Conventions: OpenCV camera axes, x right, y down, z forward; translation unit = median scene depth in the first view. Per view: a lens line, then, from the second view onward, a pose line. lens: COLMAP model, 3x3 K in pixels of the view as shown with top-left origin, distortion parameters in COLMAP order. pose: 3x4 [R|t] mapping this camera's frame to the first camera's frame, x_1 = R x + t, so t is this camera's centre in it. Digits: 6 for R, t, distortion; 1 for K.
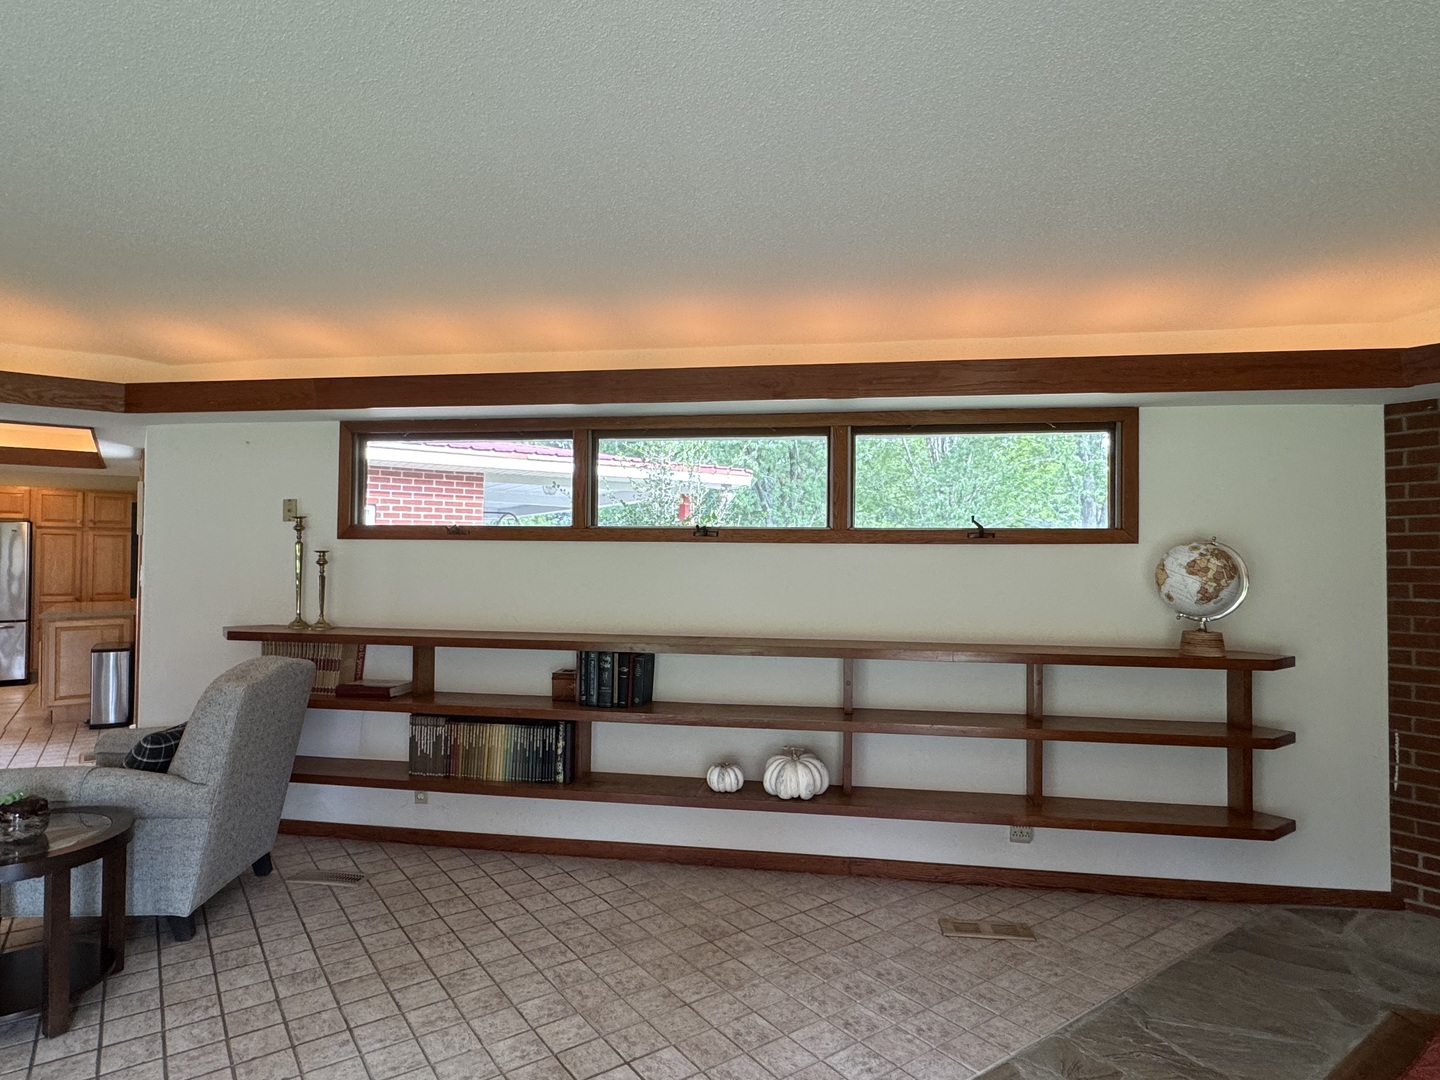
lens RADIAL K [[823.6, 0, 720.0], [0, 823.6, 540.0], [0, 0, 1]] dist [-0.004476, -0.001996]
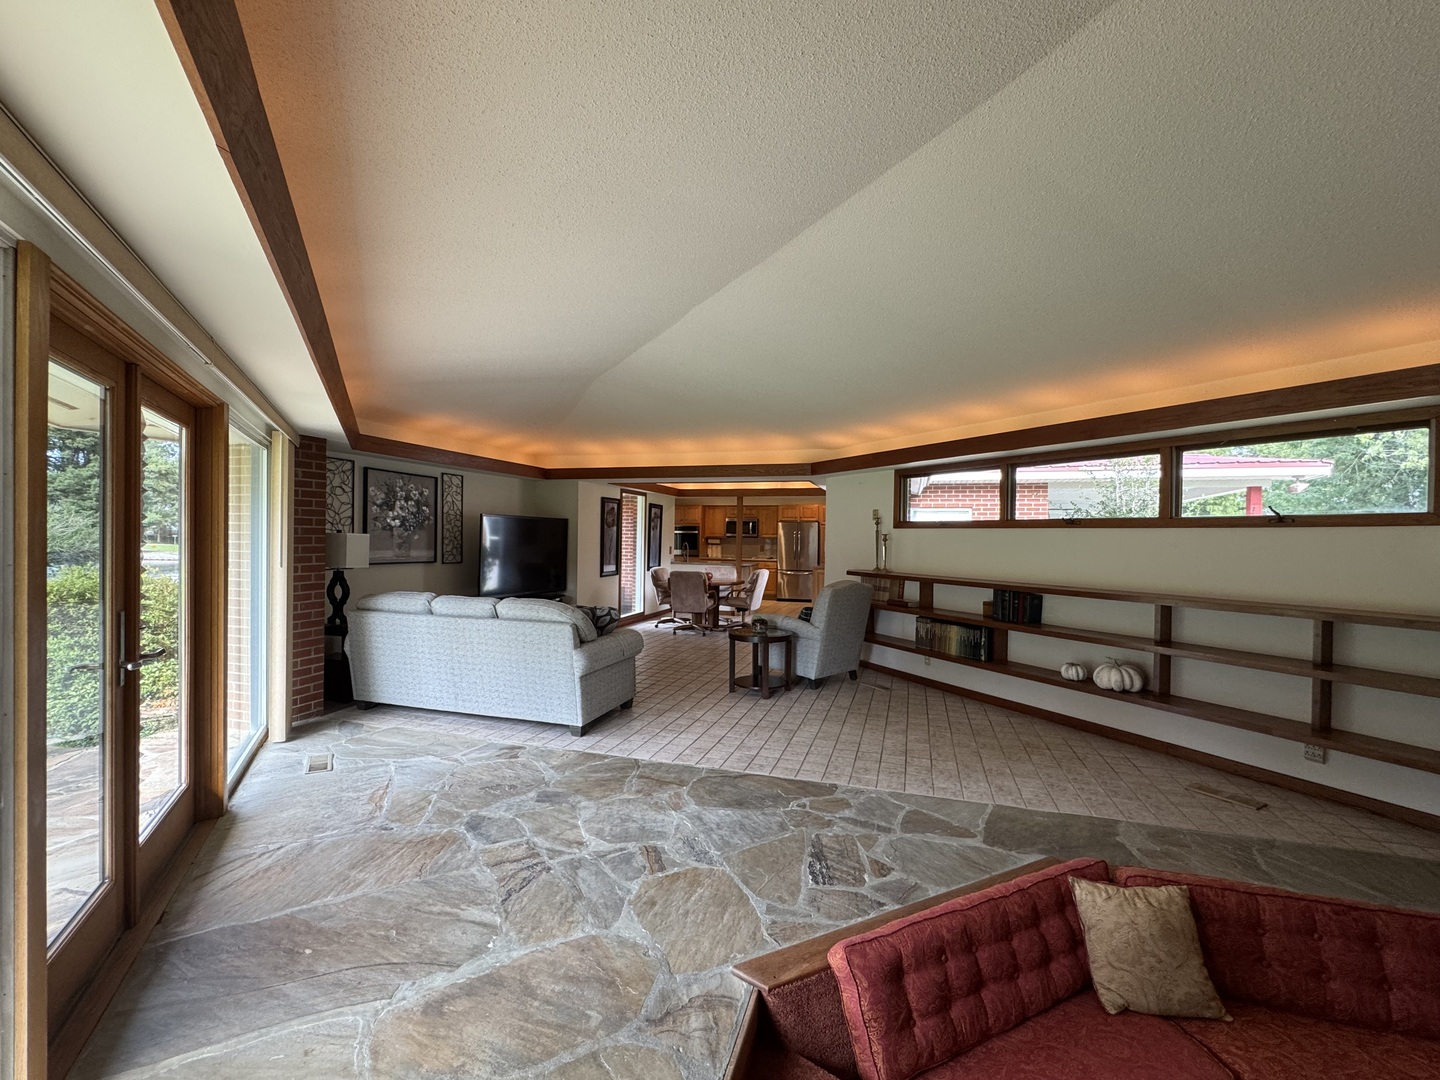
lens RADIAL K [[633.6, 0, 720.0], [0, 633.6, 540.0], [0, 0, 1]] dist [0.000376, 0.000055]
pose [[0.606770, 0.004646, -0.794864, 0.552439], [0.005812, 0.999930, 0.010281, 0.009257], [0.794856, -0.010858, 0.606701, -0.304596]]
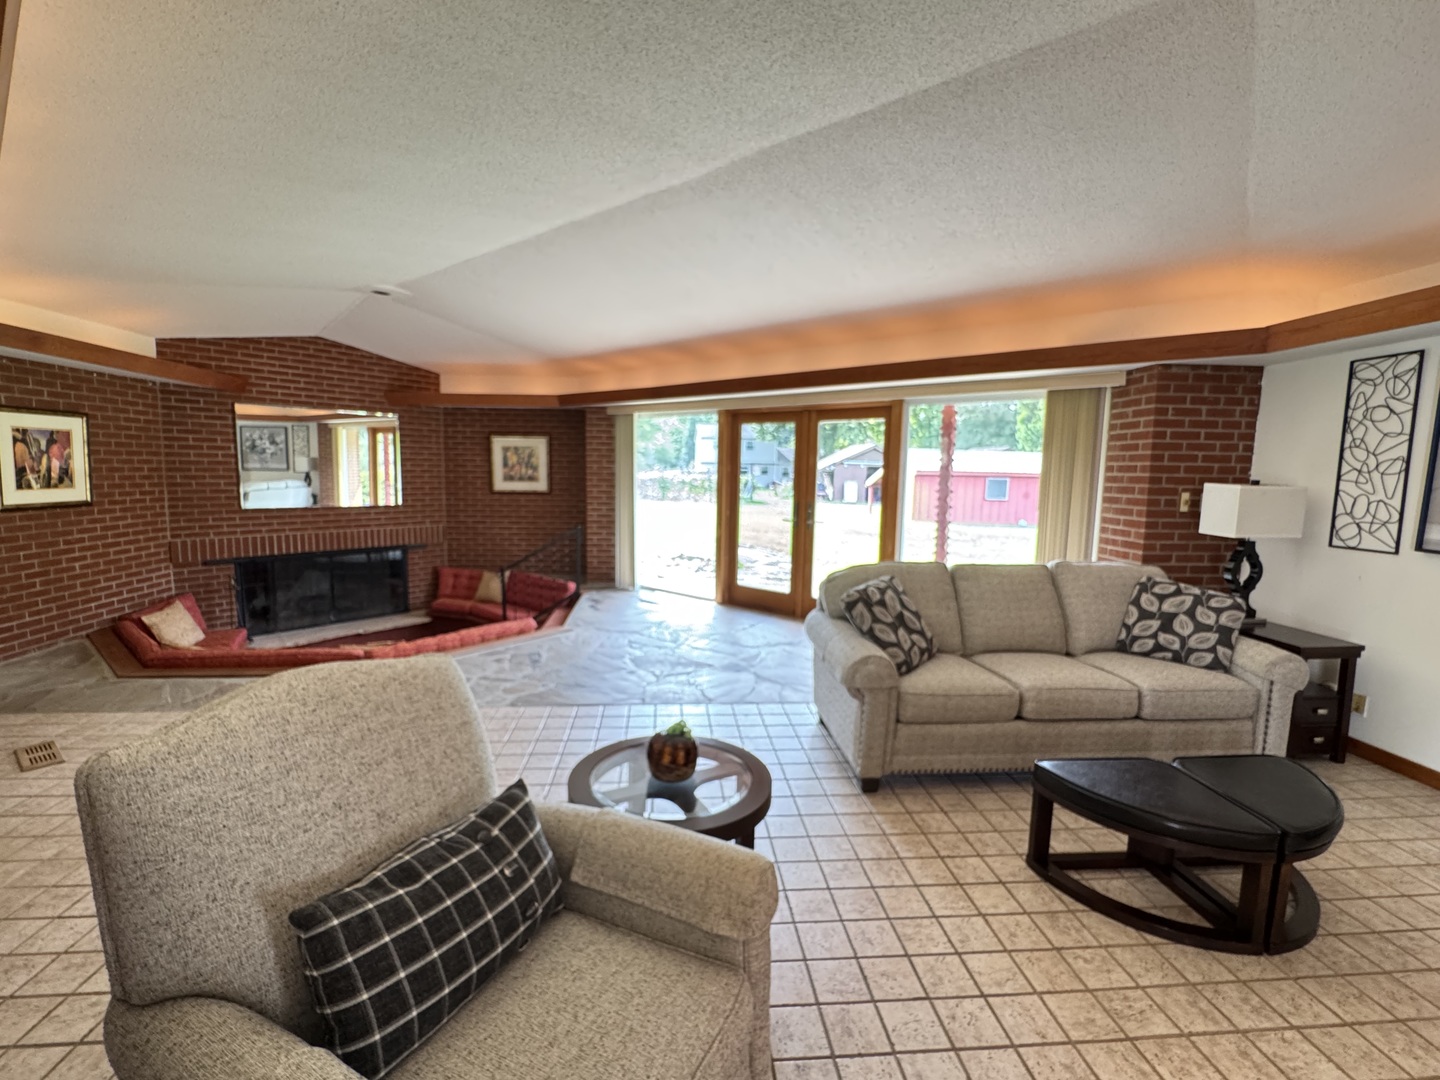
lens RADIAL K [[633.6, 0, 720.0], [0, 633.6, 540.0], [0, 0, 1]] dist [0.000376, 0.000055]
pose [[-0.861561, -0.083992, 0.500657, -0.836516], [-0.034230, 0.993585, 0.107782, 0.010732], [-0.506498, 0.075724, -0.858910, 1.058366]]
